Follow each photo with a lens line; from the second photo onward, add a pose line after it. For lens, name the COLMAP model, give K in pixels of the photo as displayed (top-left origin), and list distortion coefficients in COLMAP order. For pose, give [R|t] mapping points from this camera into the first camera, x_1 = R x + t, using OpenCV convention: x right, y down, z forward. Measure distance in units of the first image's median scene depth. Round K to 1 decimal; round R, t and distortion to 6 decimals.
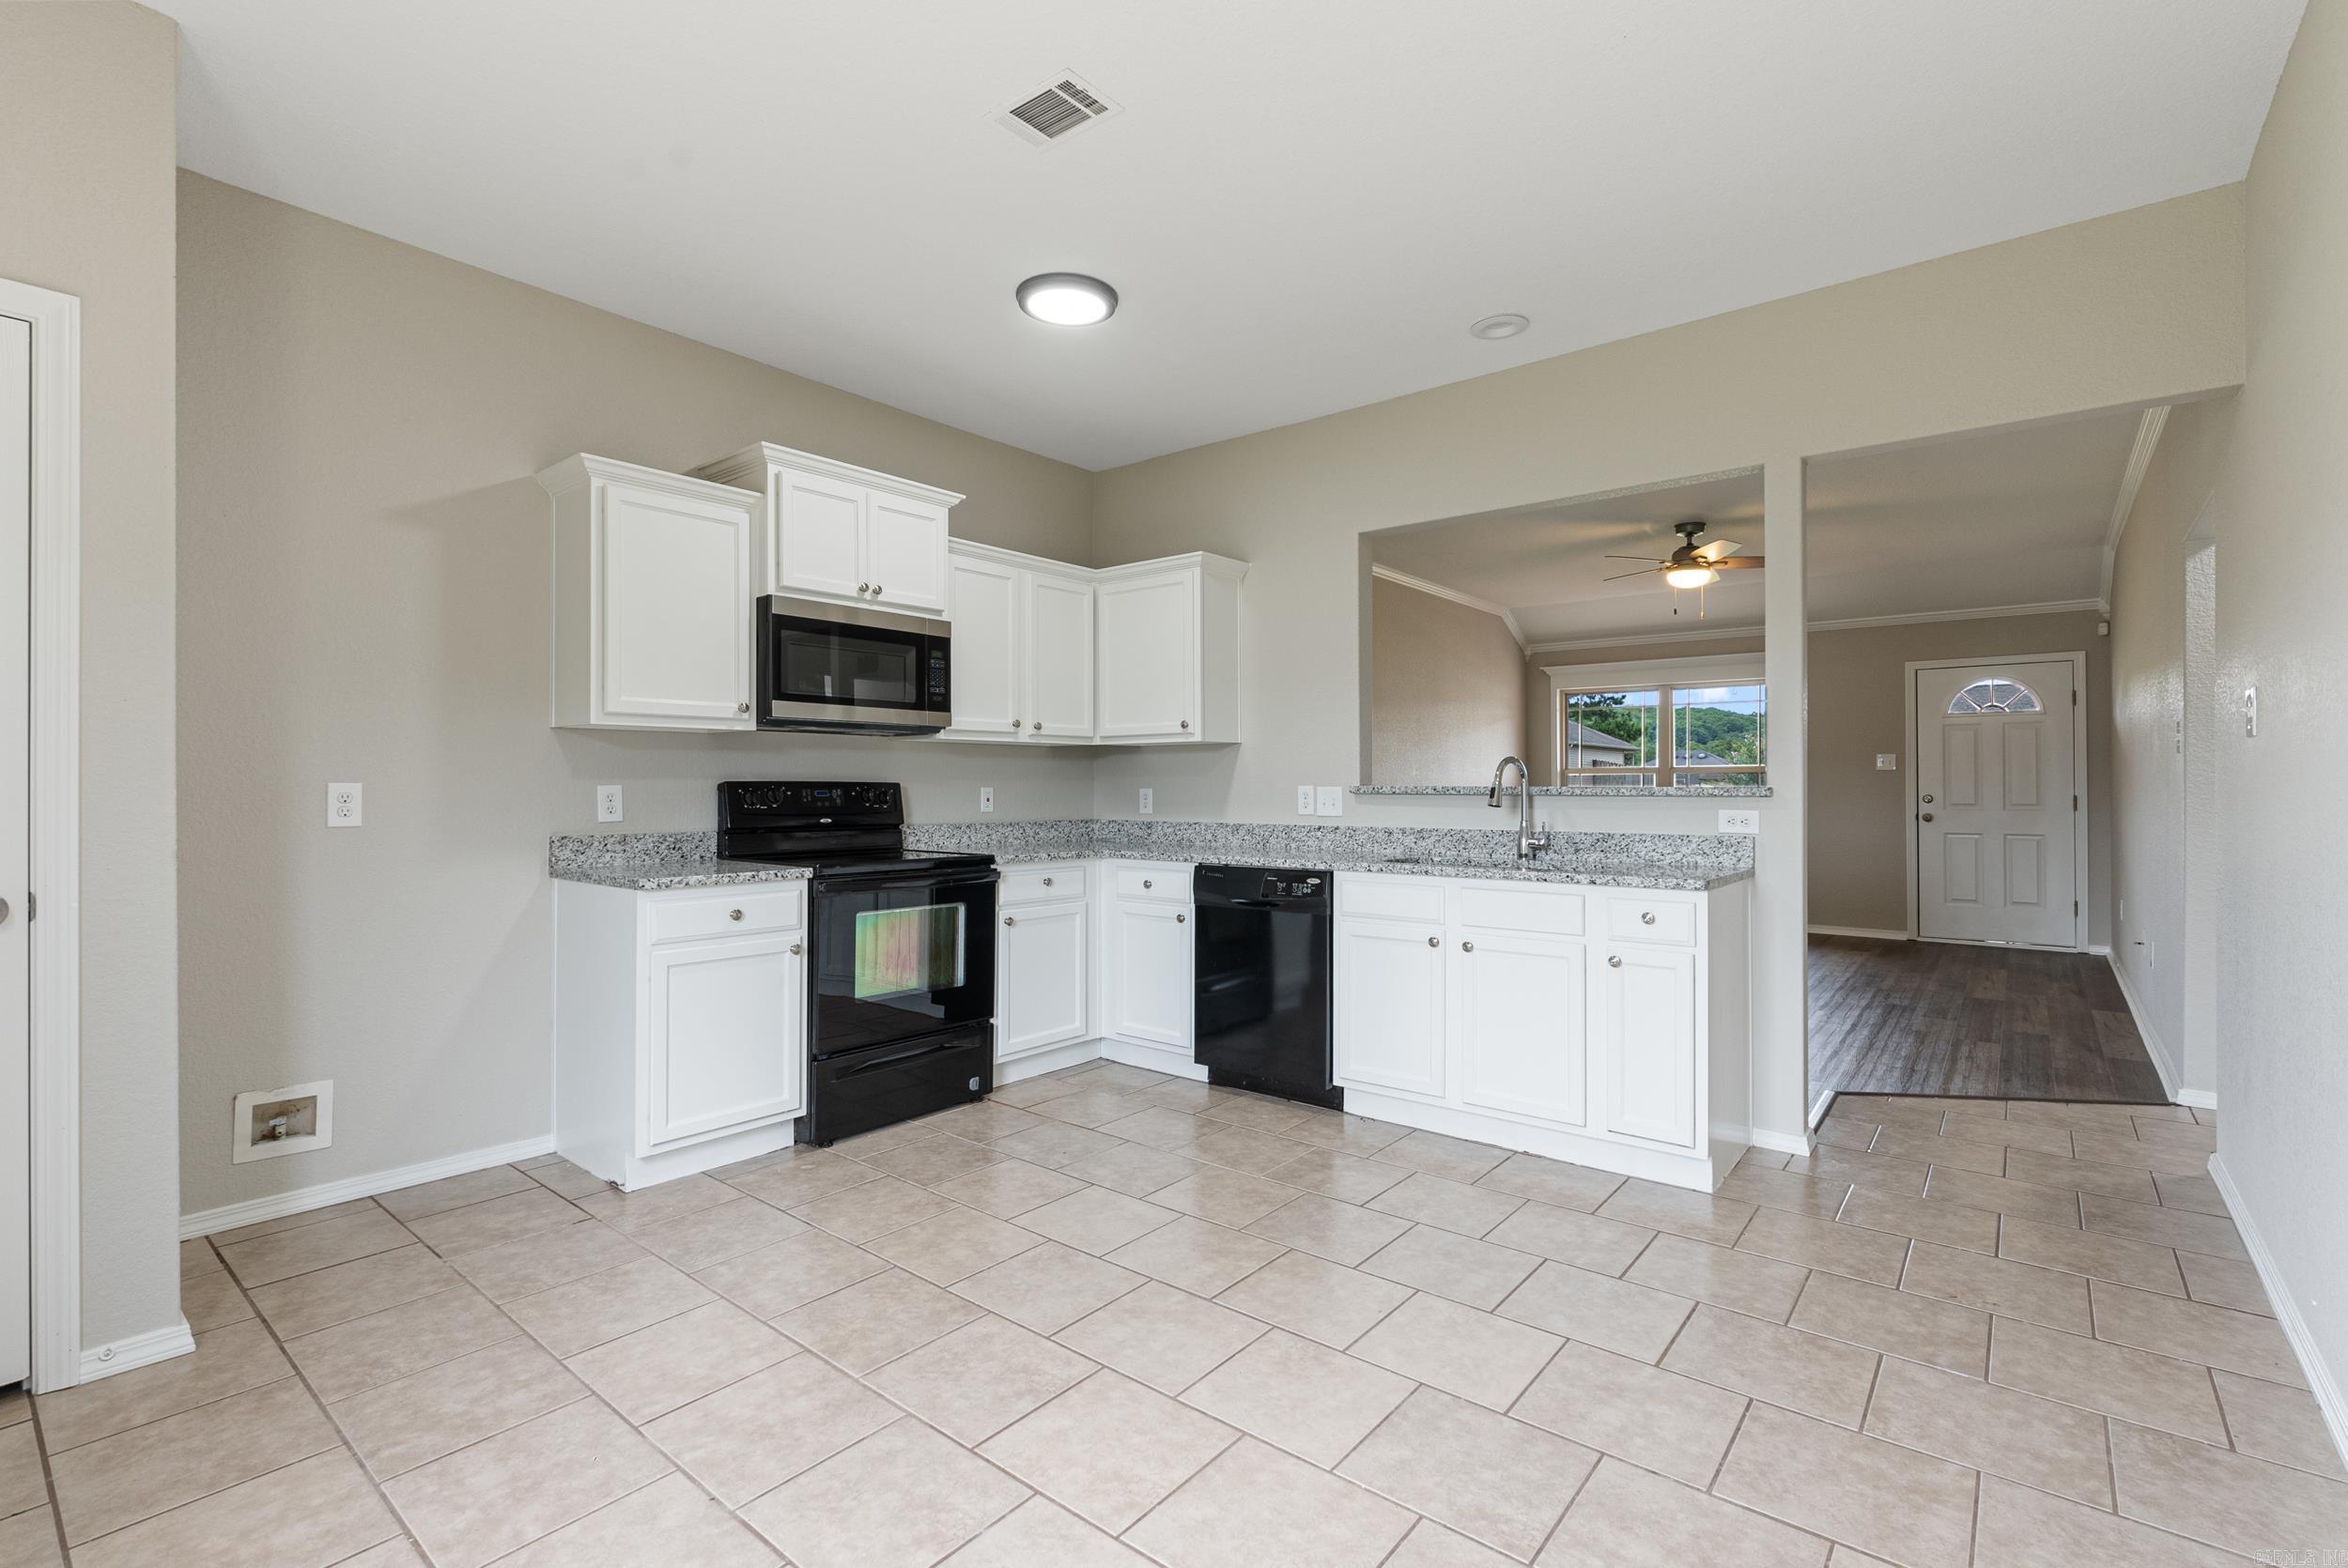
lens RADIAL K [[1059.9, 0, 1175.1], [0, 1059.9, 779.5], [0, 0, 1]] dist [-0.007952, 0.000101]
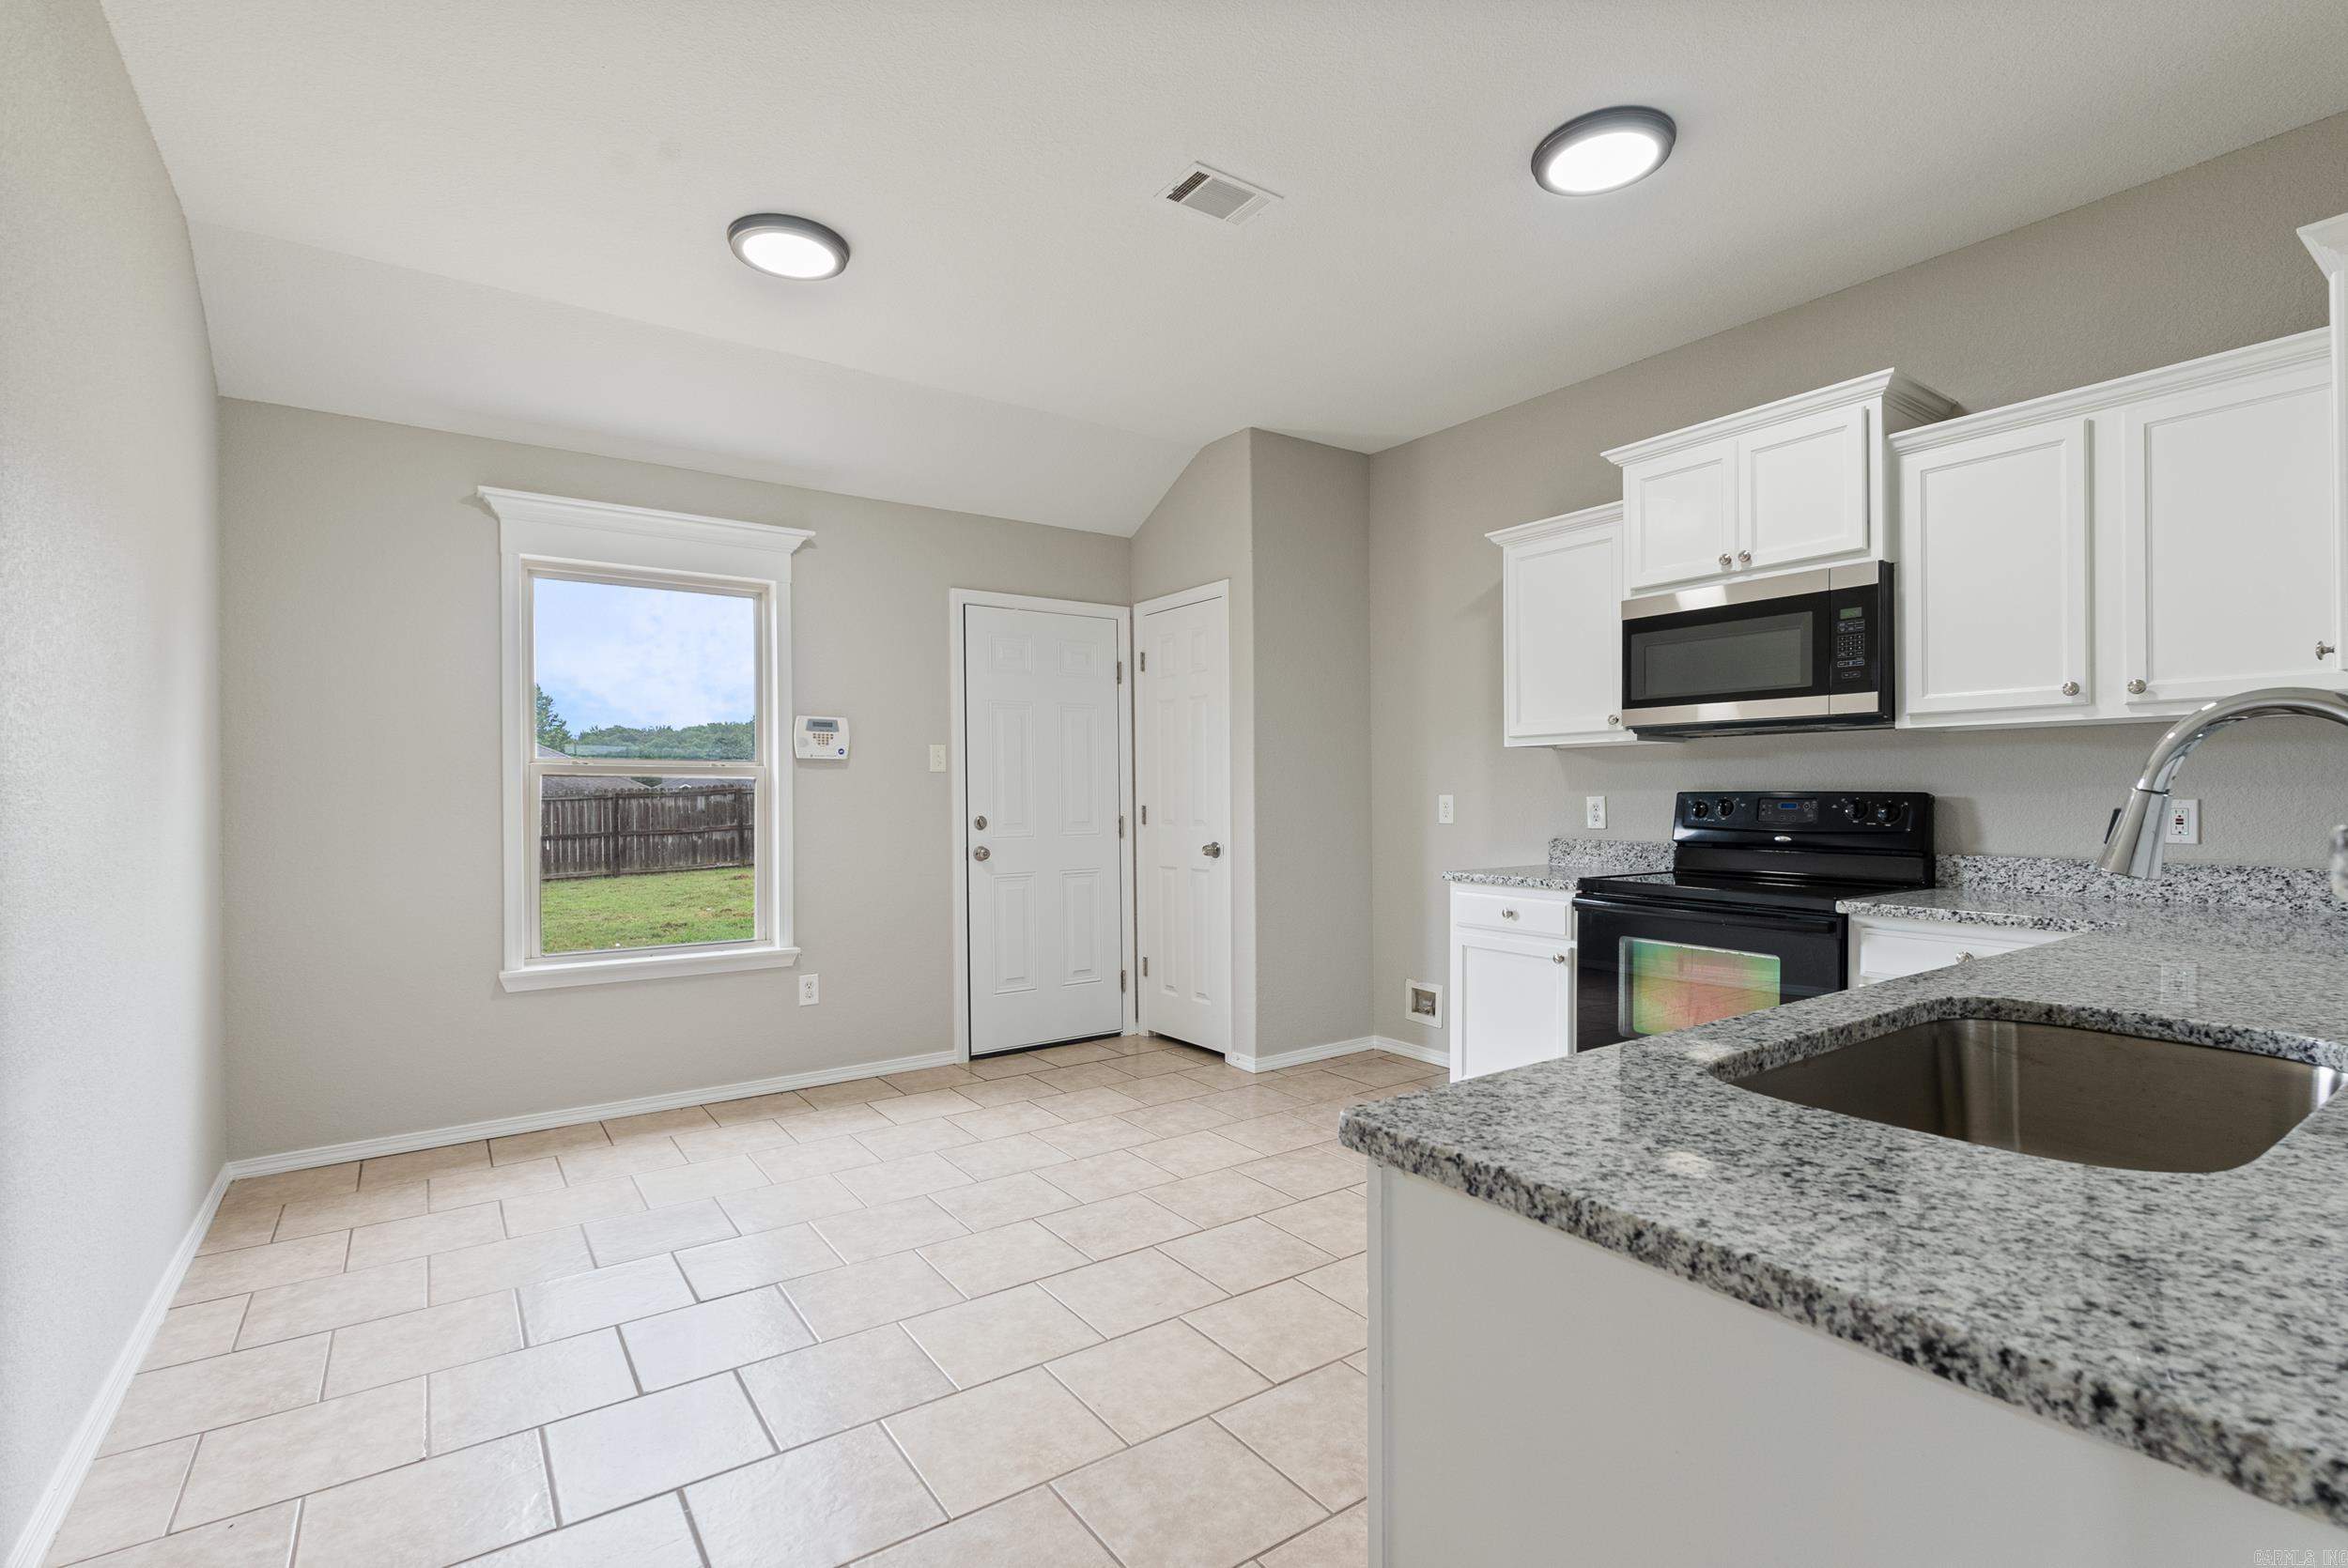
lens RADIAL K [[1065.4, 0, 1174.9], [0, 1065.4, 798.3], [0, 0, 1]] dist [-0.002930, -0.000255]
pose [[-0.267574, 0.003416, -0.963531, 0.586305], [0.008655, 0.999962, 0.001141, 0.002066], [0.963498, -0.008034, -0.267593, 0.747353]]
